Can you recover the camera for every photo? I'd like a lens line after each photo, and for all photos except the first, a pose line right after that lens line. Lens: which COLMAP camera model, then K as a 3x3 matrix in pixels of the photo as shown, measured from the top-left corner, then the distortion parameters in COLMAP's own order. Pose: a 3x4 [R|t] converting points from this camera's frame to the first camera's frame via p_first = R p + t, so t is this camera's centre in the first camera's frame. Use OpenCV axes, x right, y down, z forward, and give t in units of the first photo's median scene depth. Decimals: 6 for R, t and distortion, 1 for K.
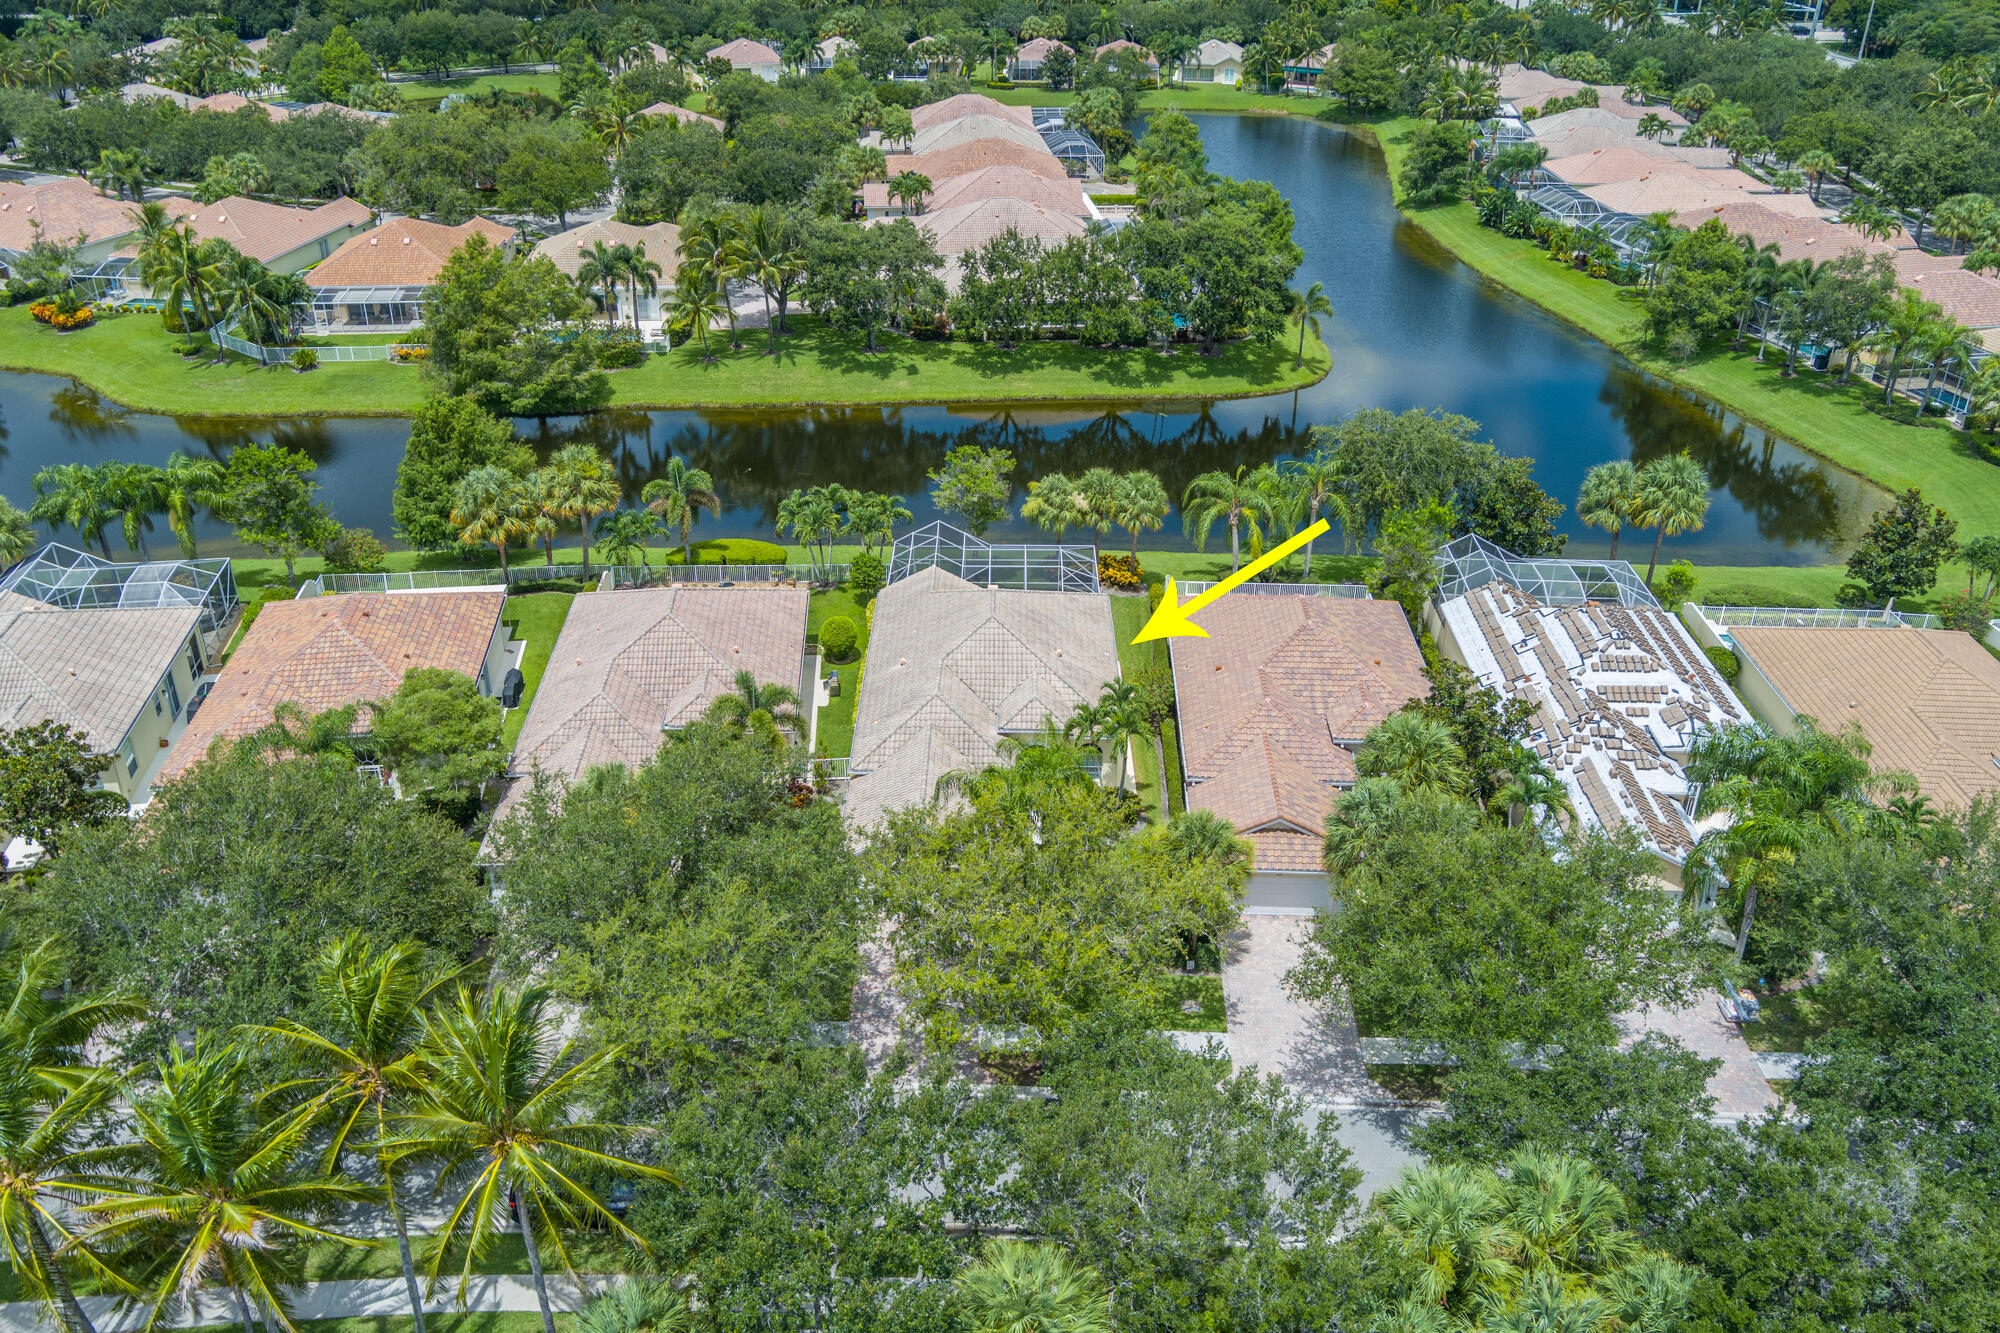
lens RADIAL K [[1598.9, 0, 1000.0], [0, 1598.9, 666.5], [0, 0, 1]] dist [-0.012597, 0.009575]
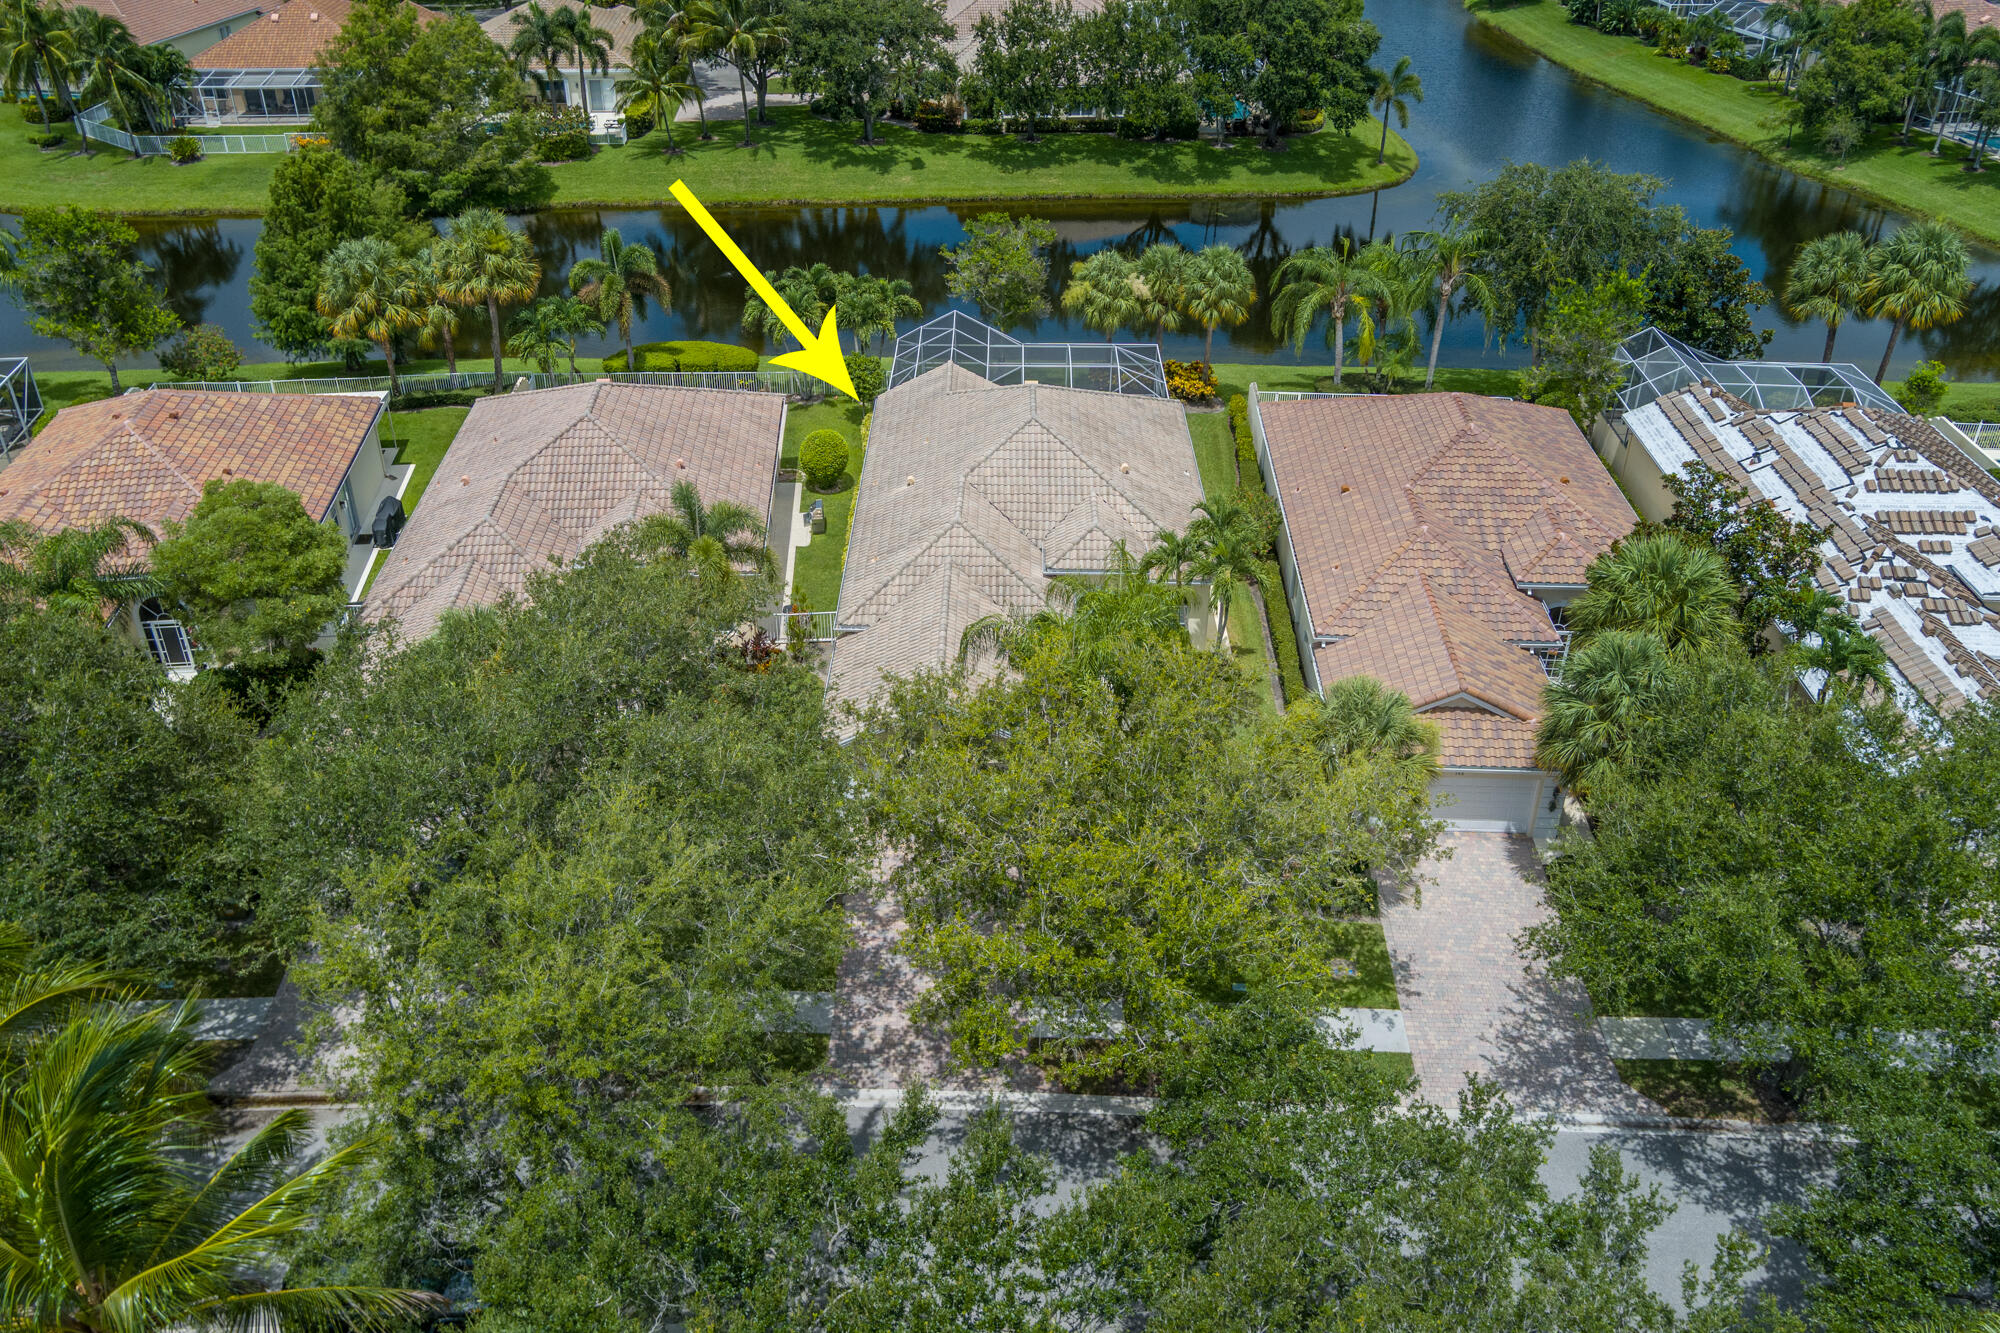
lens RADIAL K [[1598.9, 0, 1000.0], [0, 1598.9, 666.5], [0, 0, 1]] dist [-0.012597, 0.009575]
pose [[0.999999, 0.000605, -0.000995, -0.016066], [-0.000535, 0.997642, 0.068625, 0.026595], [0.001034, -0.068624, 0.997642, 0.226149]]
